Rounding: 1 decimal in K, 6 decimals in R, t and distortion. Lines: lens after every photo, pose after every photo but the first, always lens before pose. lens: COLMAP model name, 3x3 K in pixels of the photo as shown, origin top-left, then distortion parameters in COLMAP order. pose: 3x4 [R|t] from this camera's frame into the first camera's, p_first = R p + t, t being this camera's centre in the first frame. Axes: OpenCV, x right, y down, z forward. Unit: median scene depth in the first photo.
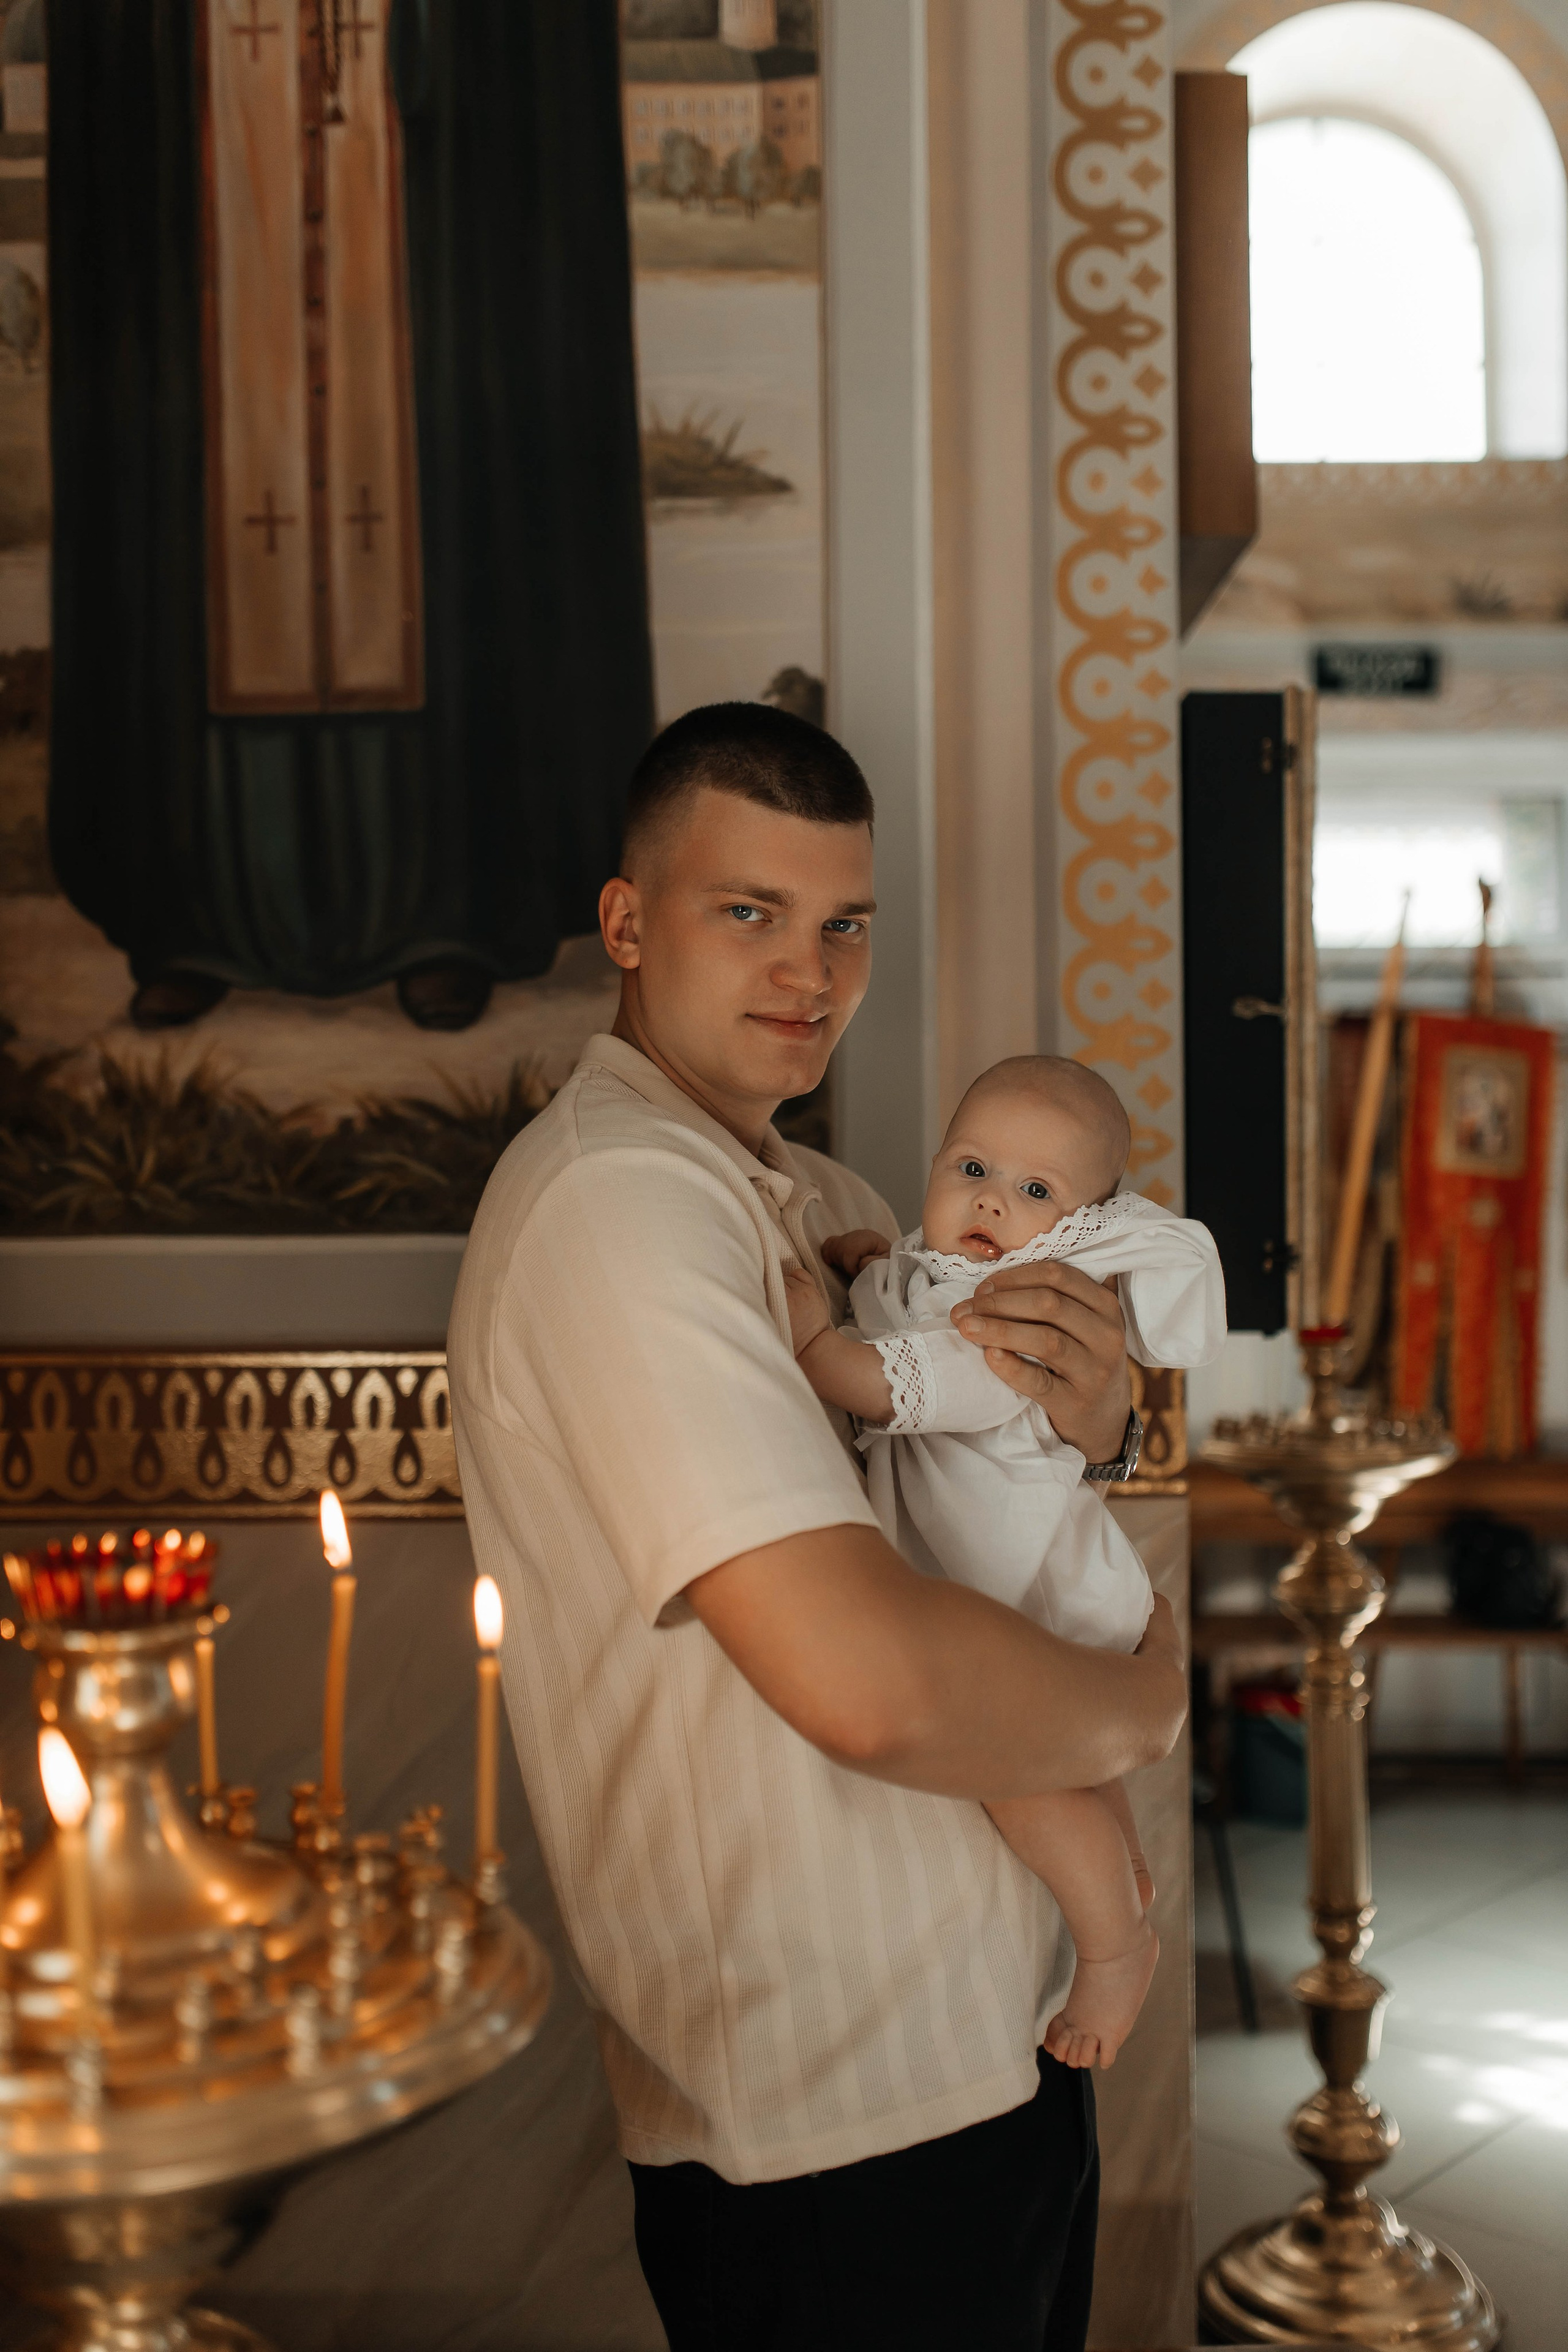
lens RADIAL K [[2260.0, 0, 800.6], [0, 2260.0, 1175.7], [0, 0, 1]] dist [0.004193, 0.004769]
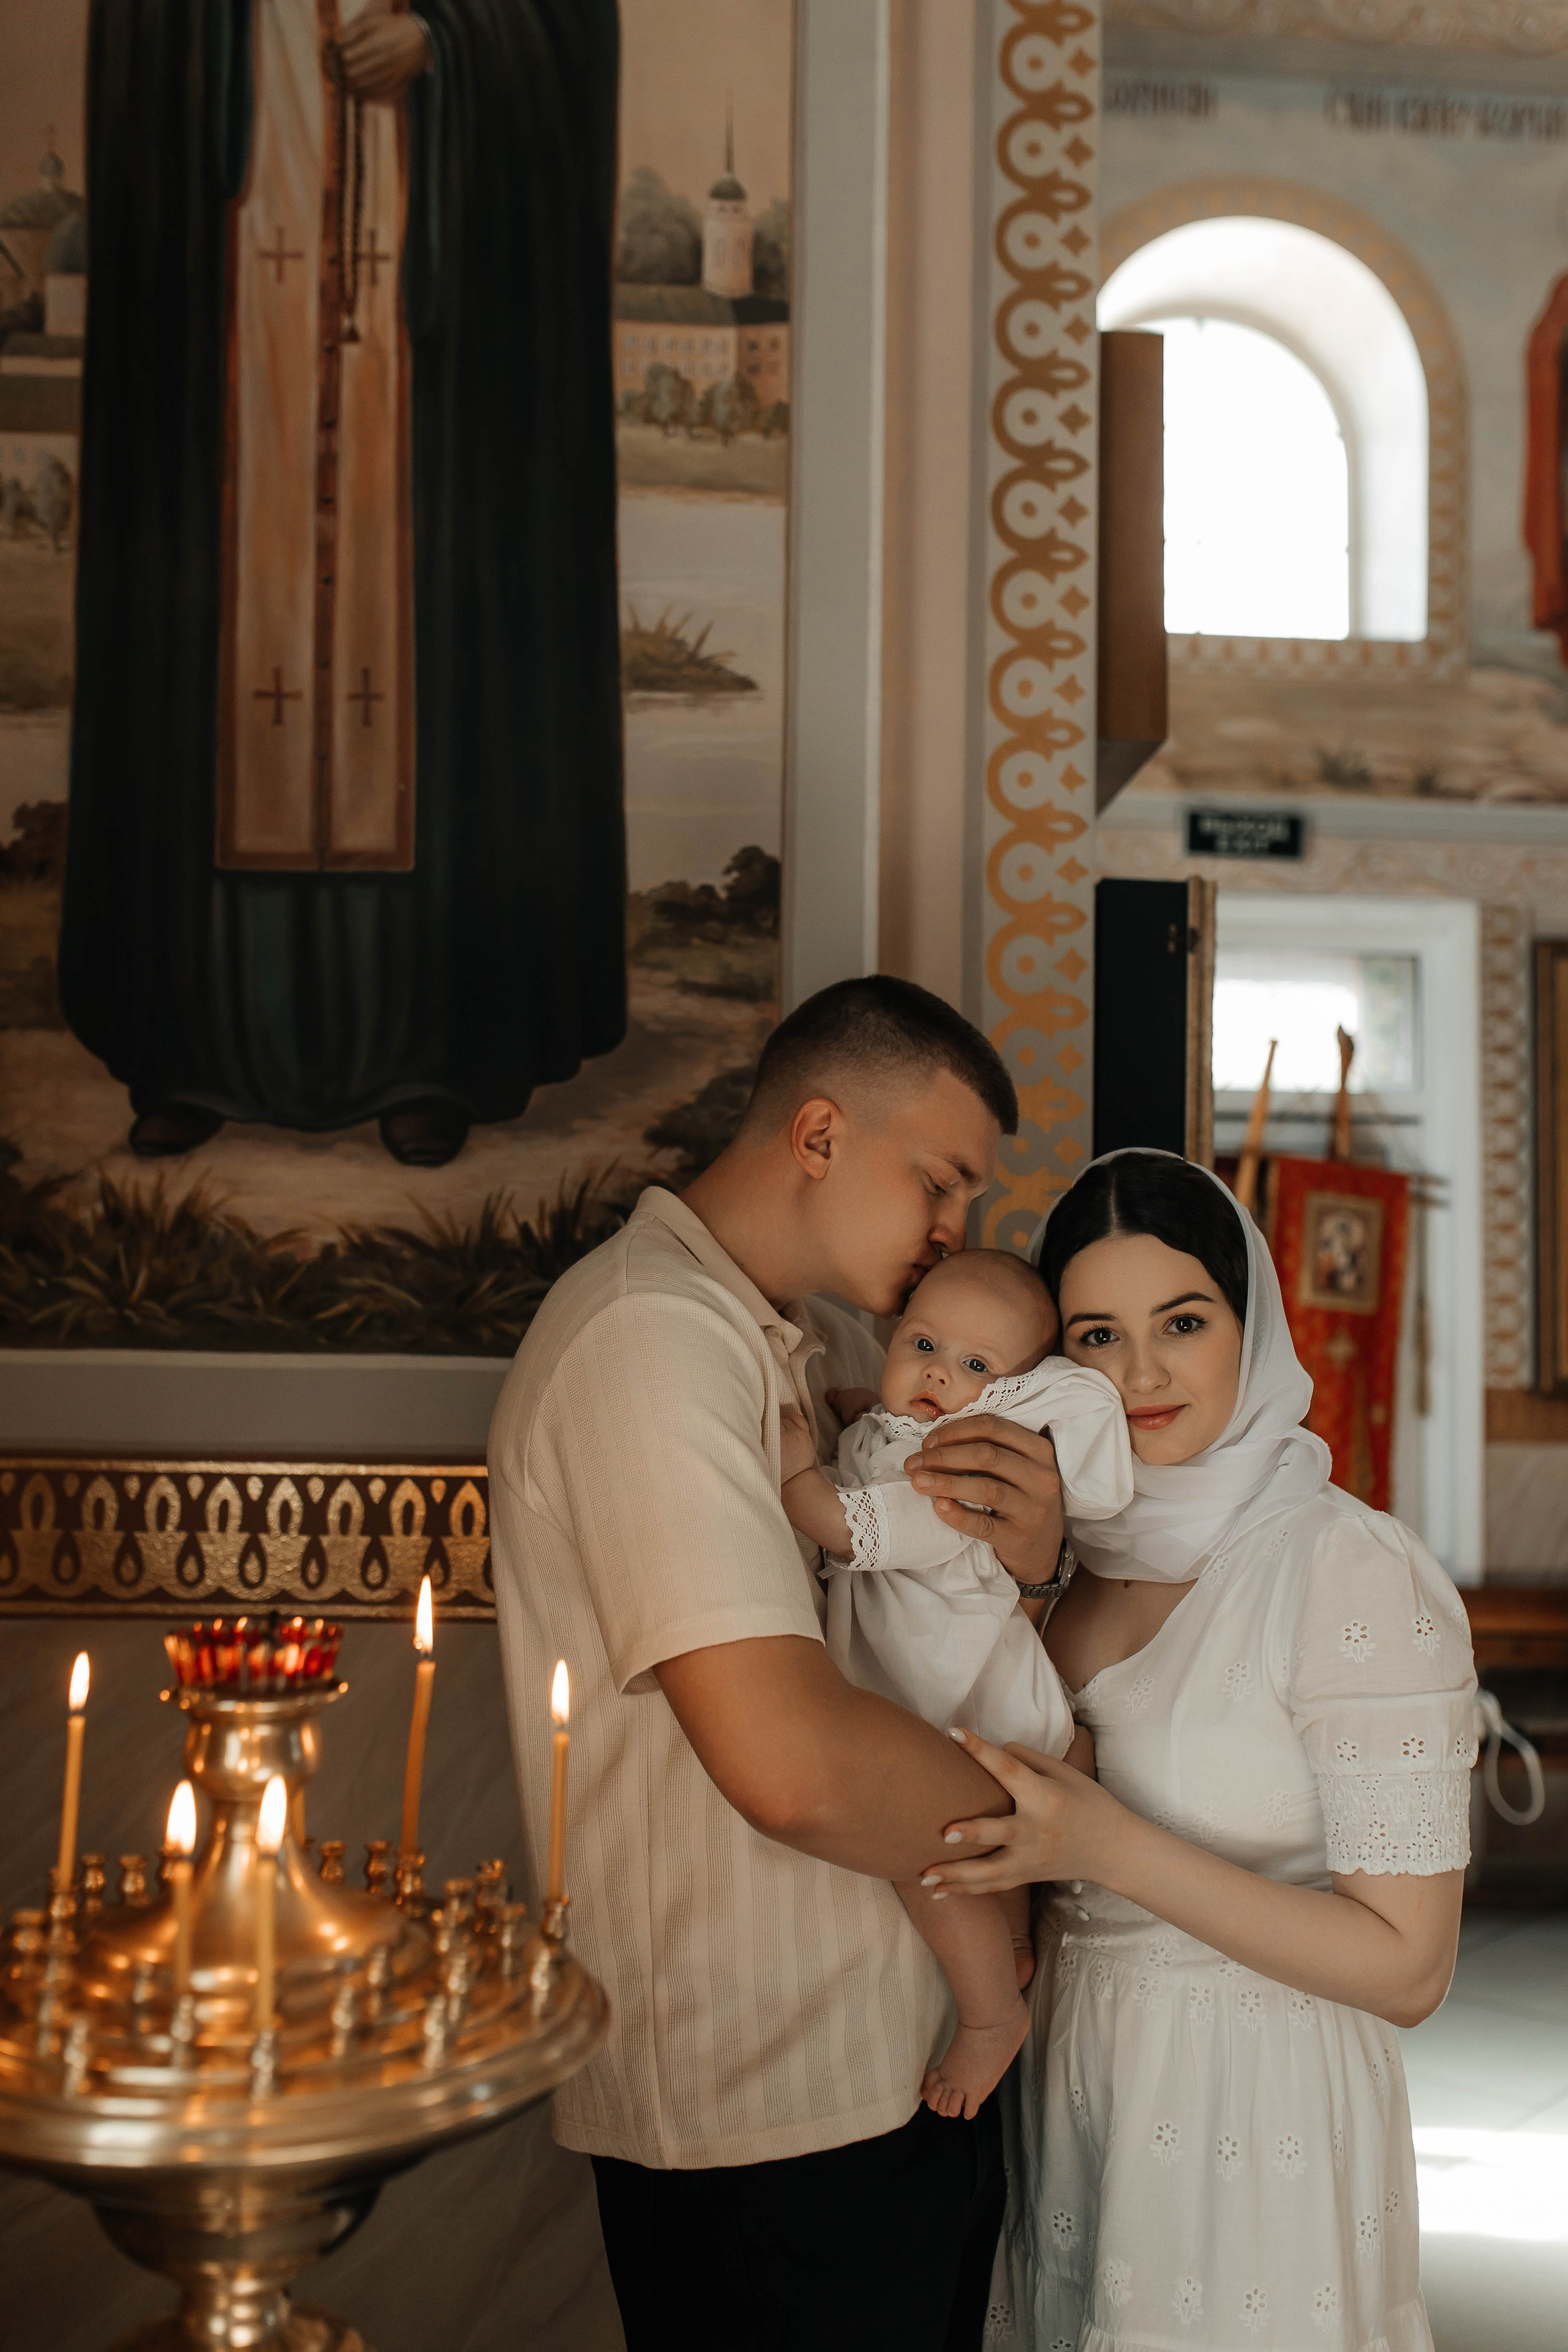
lens RADIAL K [[2299.1, 0, 791.4], [0, 2299.1, 1174.9], [0, 0, 1]] dist [0.001750, 0.002321]
pose [[0.997415, 0.028835, 0.065816, -0.053578], [-0.025566, 0.998423, -0.049981, -0.009291], [-0.067153, 0.048169, 0.996579, -0.111660]]
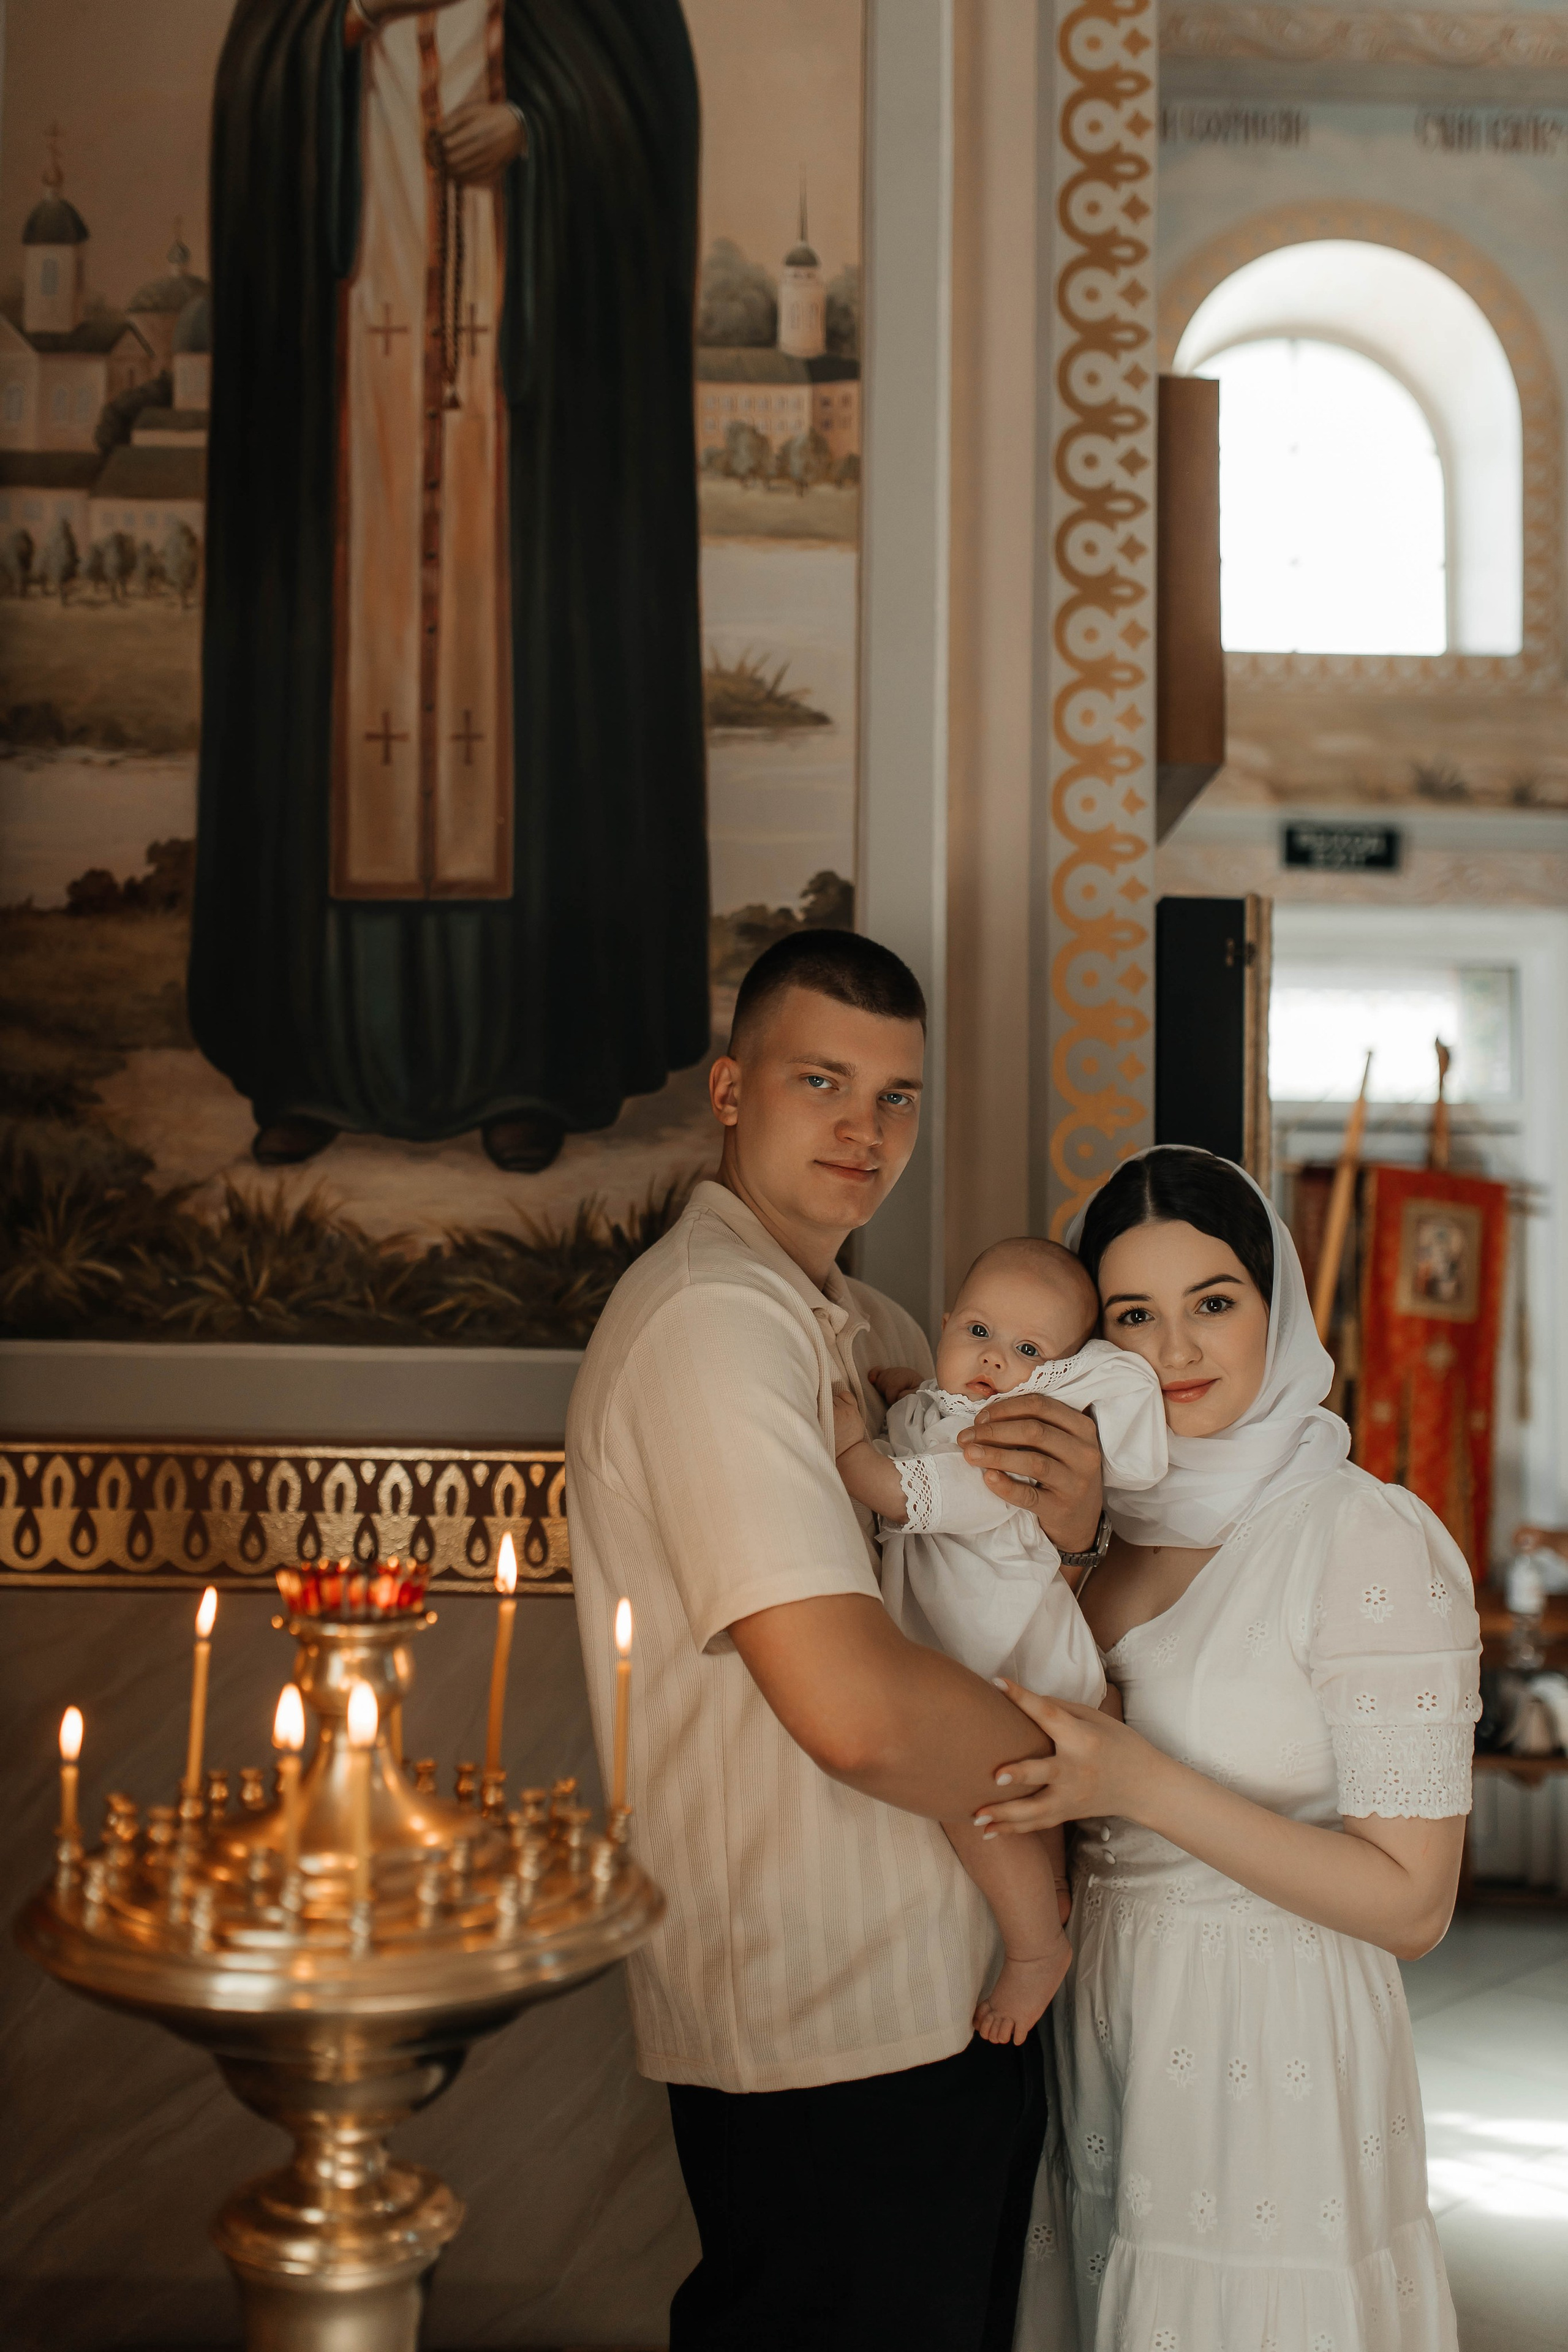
lens RADIAL K [[2326.4, 0, 791.8], [0, 2326.4, 1175.2], [0, 0, 1]] dist [-0.000430, 0.008901]
pose [[0.999680, 0.023398, 0.009618, -0.029788], [-0.022814, 0.998118, -0.056923, 0.002293], [-0.010932, 0.056685, 0.998332, -0.198892]]
